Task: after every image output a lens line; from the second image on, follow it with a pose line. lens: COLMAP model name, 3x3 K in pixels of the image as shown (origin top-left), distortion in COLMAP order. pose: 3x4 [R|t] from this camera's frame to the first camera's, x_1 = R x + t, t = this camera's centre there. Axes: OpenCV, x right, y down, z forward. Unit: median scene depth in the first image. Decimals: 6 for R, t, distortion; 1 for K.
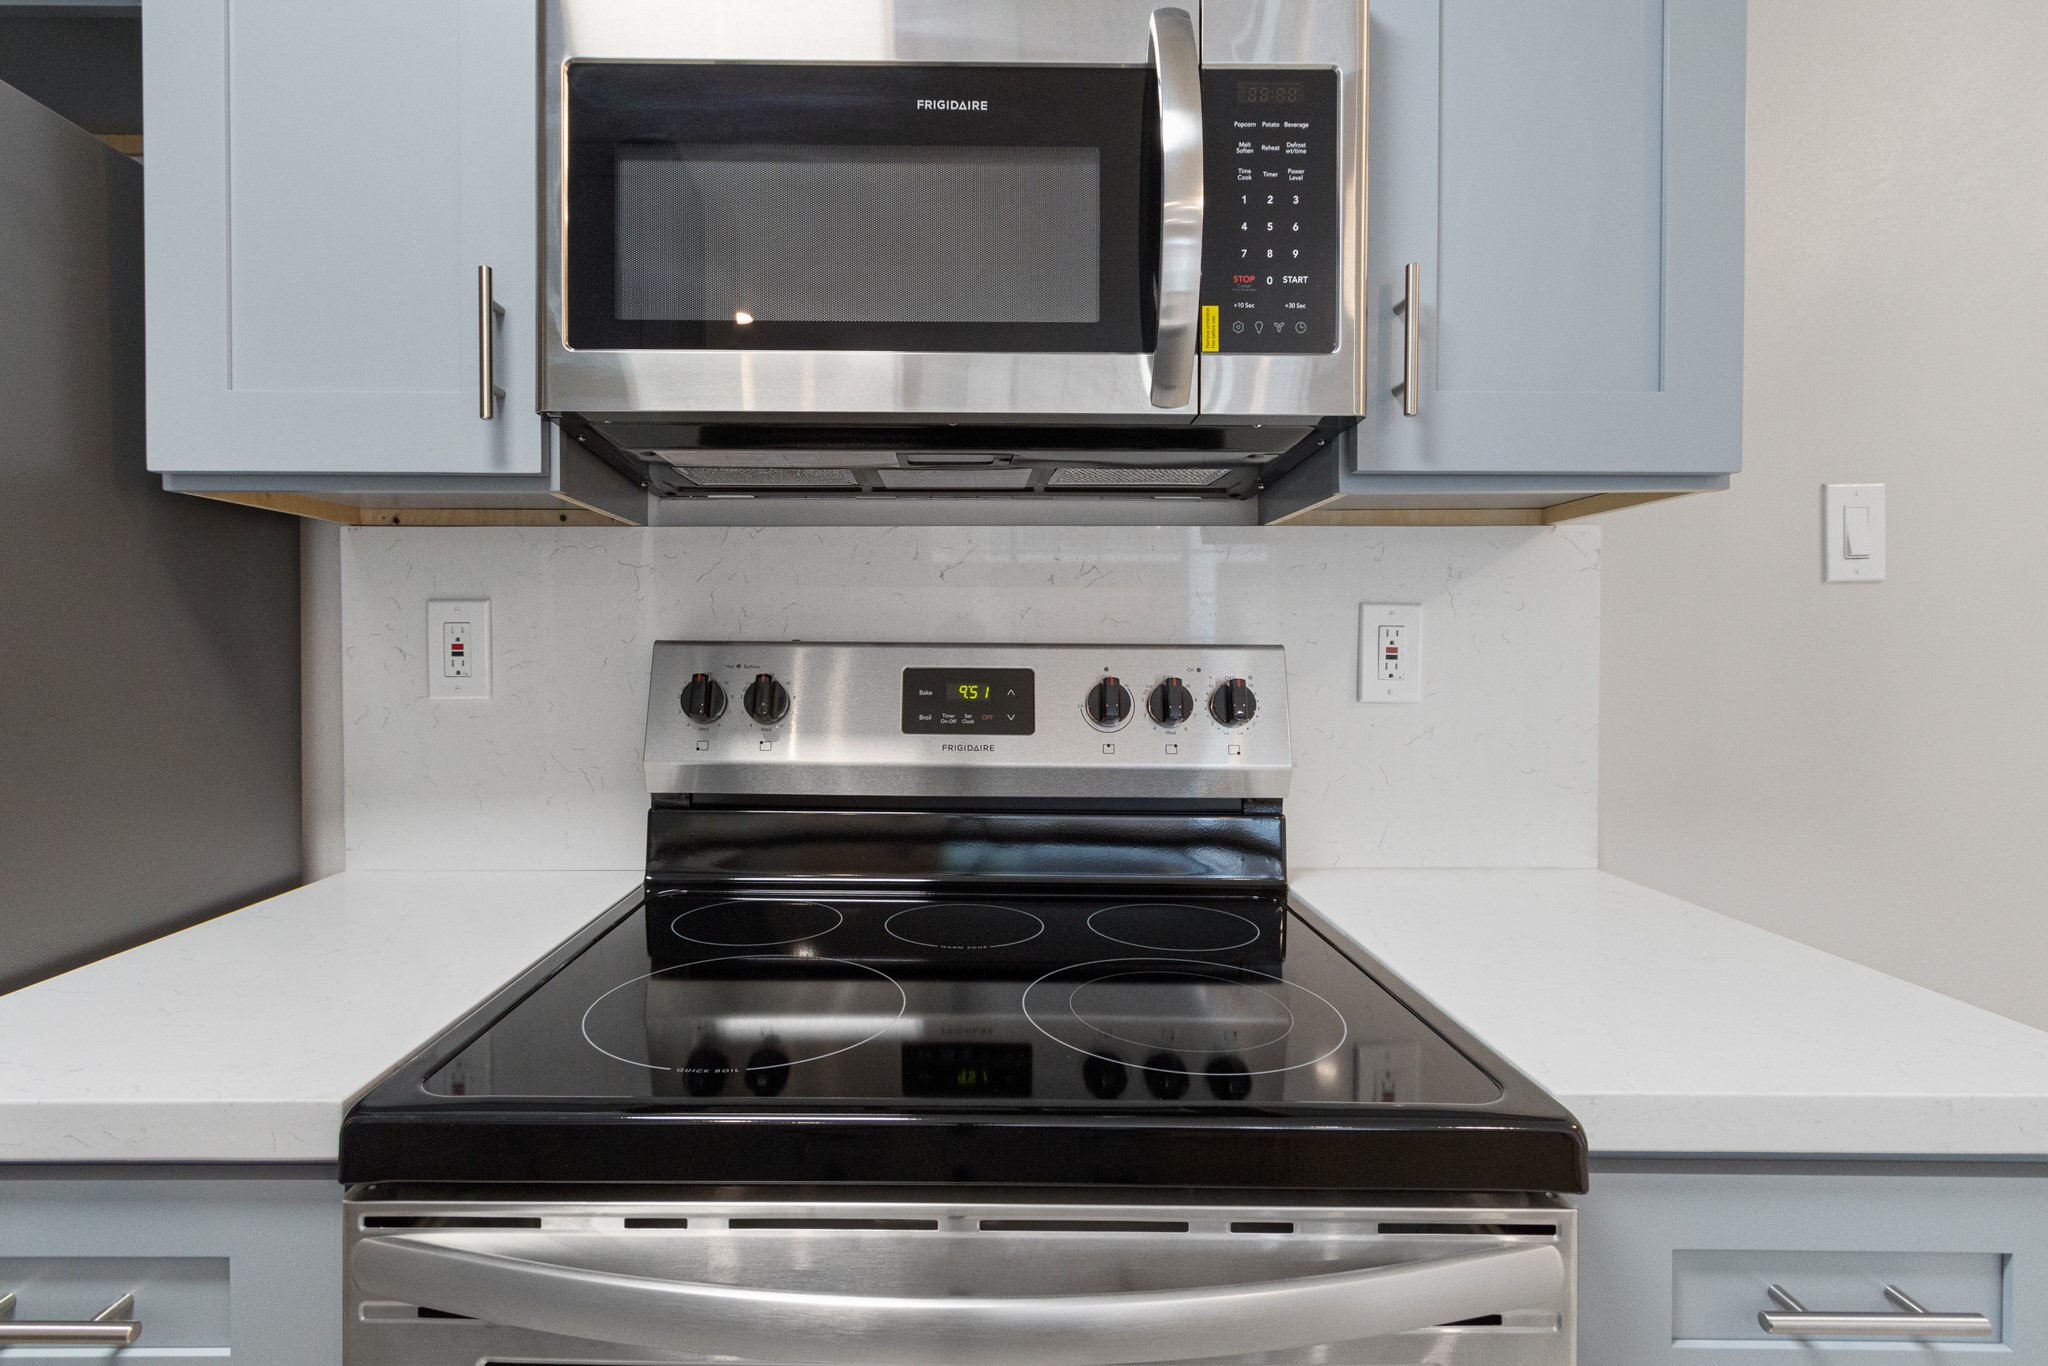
lens RADIAL K [[1003.3, 0, 960.6], [0, 1003.3, 650.0], [0, 0, 1]] dist [-0.000911, -0.000514]
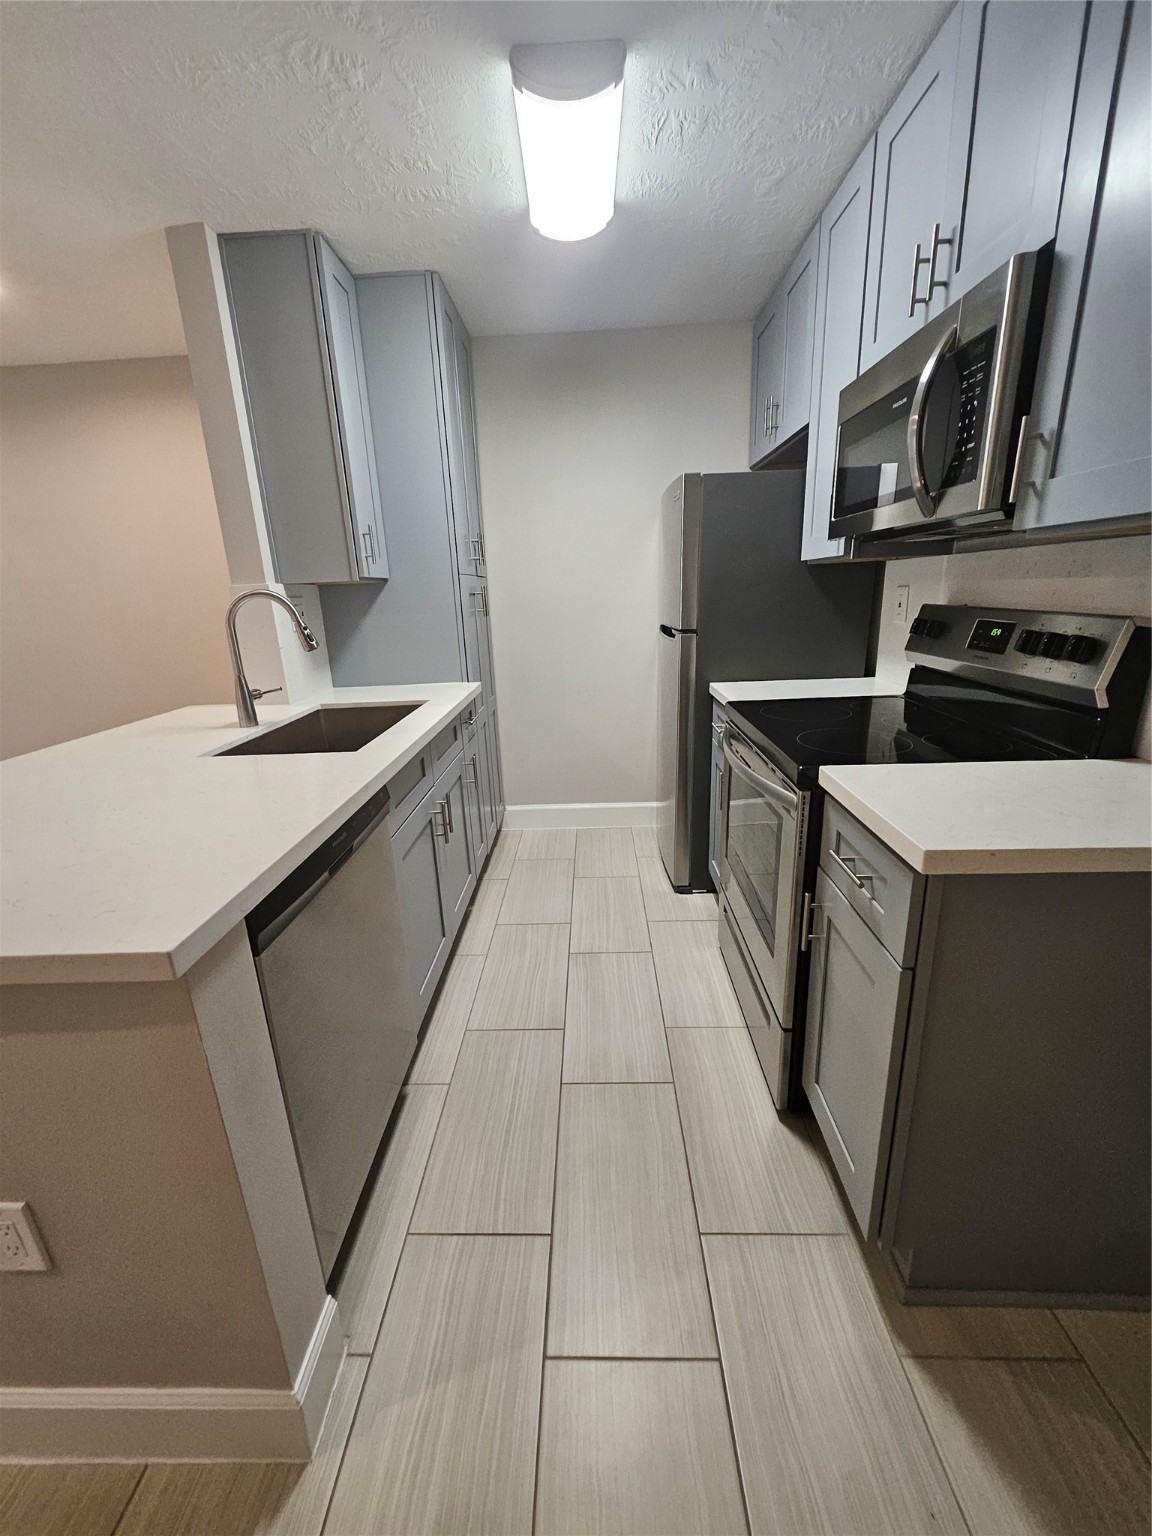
lens RADIAL K [[618.1, 0, 565.3], [0, 618.1, 772.4], [0, 0, 1]] dist [-0.004259, -0.000507]
pose [[-0.038928, 0.281881, -0.958659, 1.428286], [0.035934, 0.959161, 0.280569, -0.077717], [0.998596, -0.023526, -0.047467, 0.139980]]
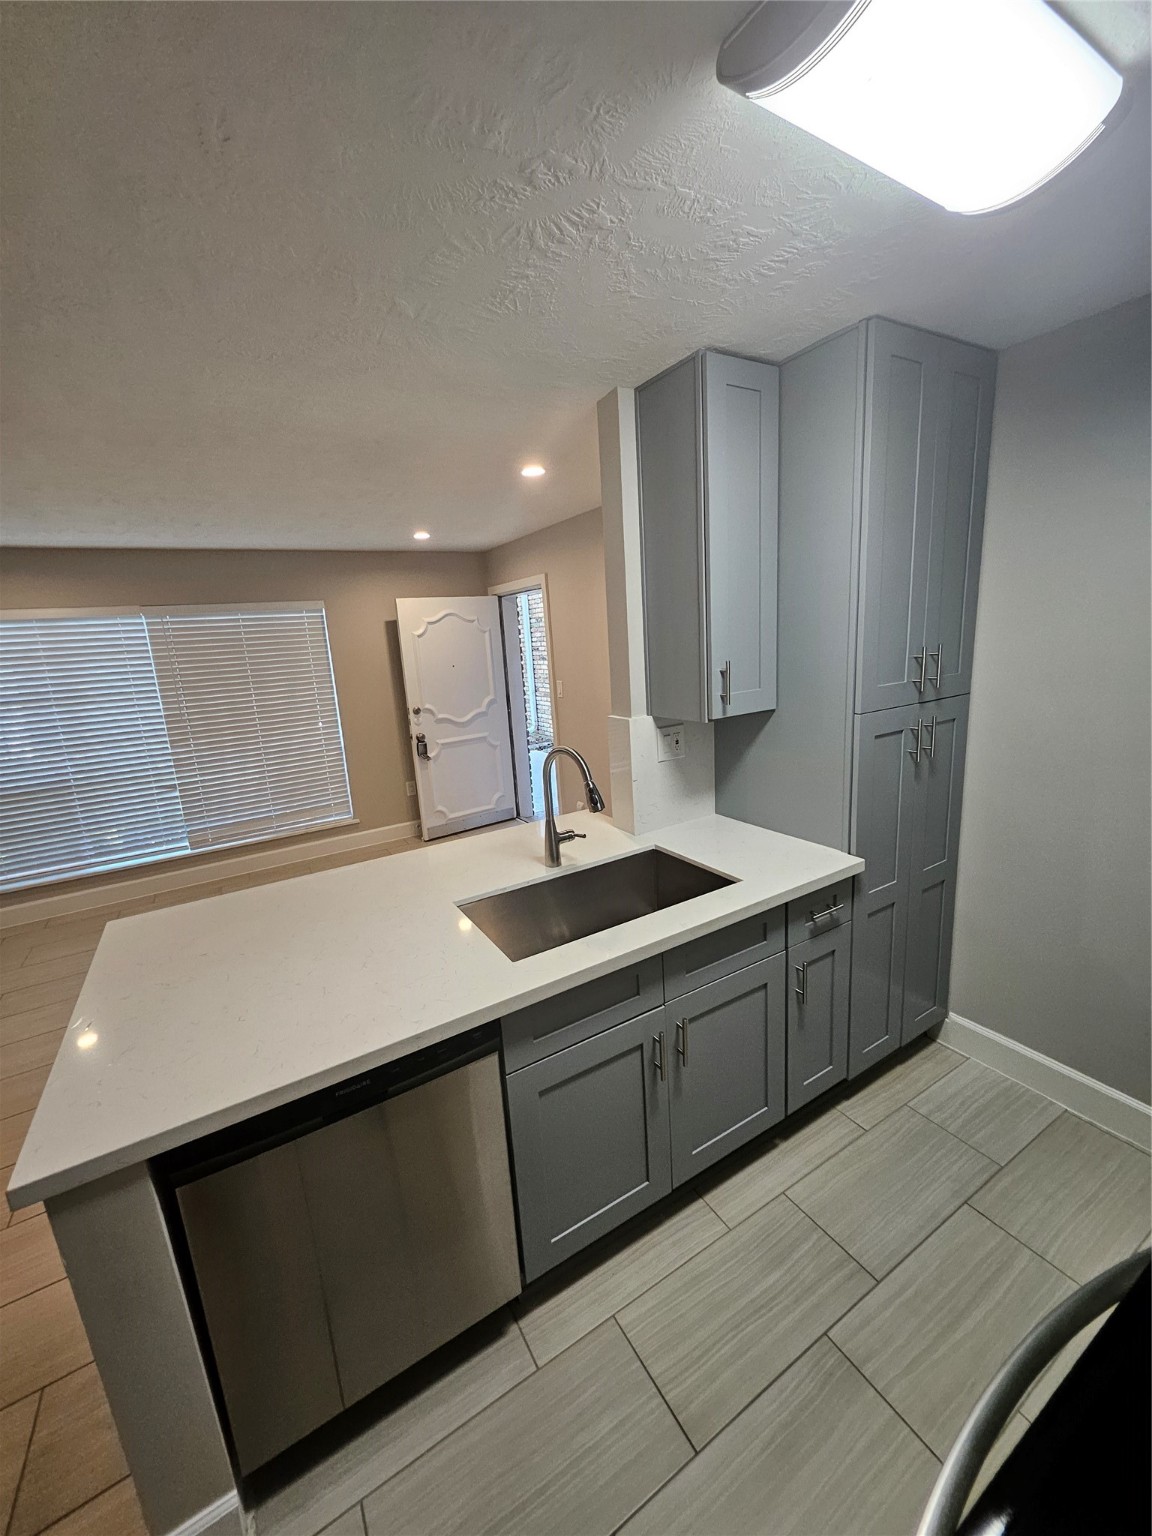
lens RADIAL K [[610.0, 0, 568.7], [0, 610.0, 763.4], [0, 0, 1]] dist [0.008783, -0.000231]
pose [[-0.862813, 0.165171, -0.477778, 0.569717], [0.068118, 0.974484, 0.213873, -0.416920], [0.500912, 0.151987, -0.852049, 0.681127]]
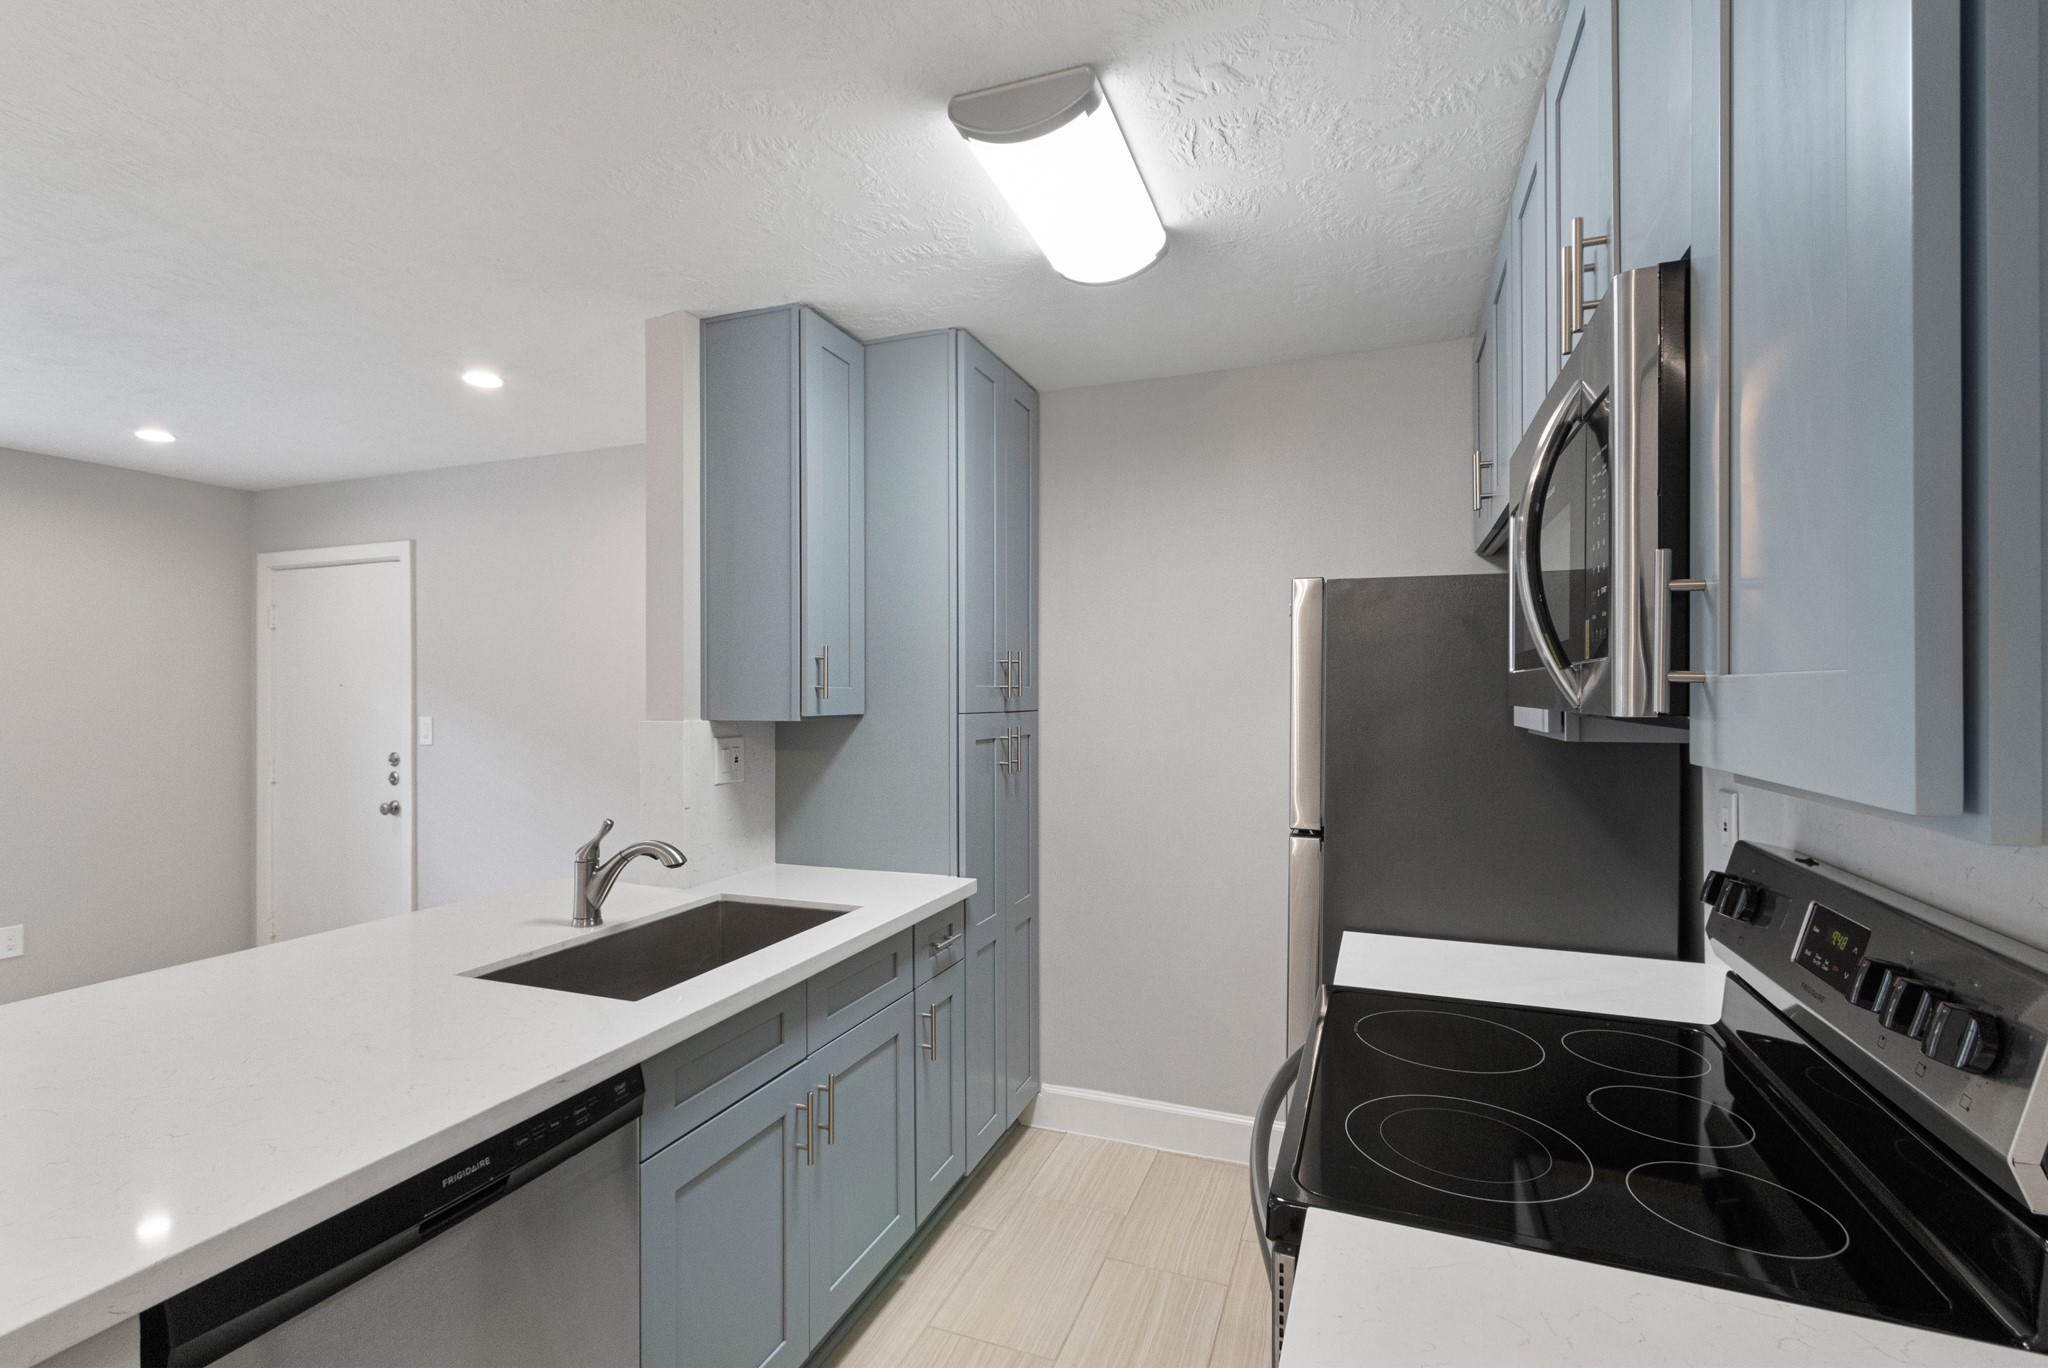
lens RADIAL K [[964.6, 0, 986.9], [0, 964.6, 690.1], [0, 0, 1]] dist [0.007448, -0.000168]
pose [[-0.383274, -0.003242, -0.923629, 1.219805], [-0.001731, 0.999995, -0.002792, -0.200079], [0.923633, 0.000529, -0.383278, 0.610140]]
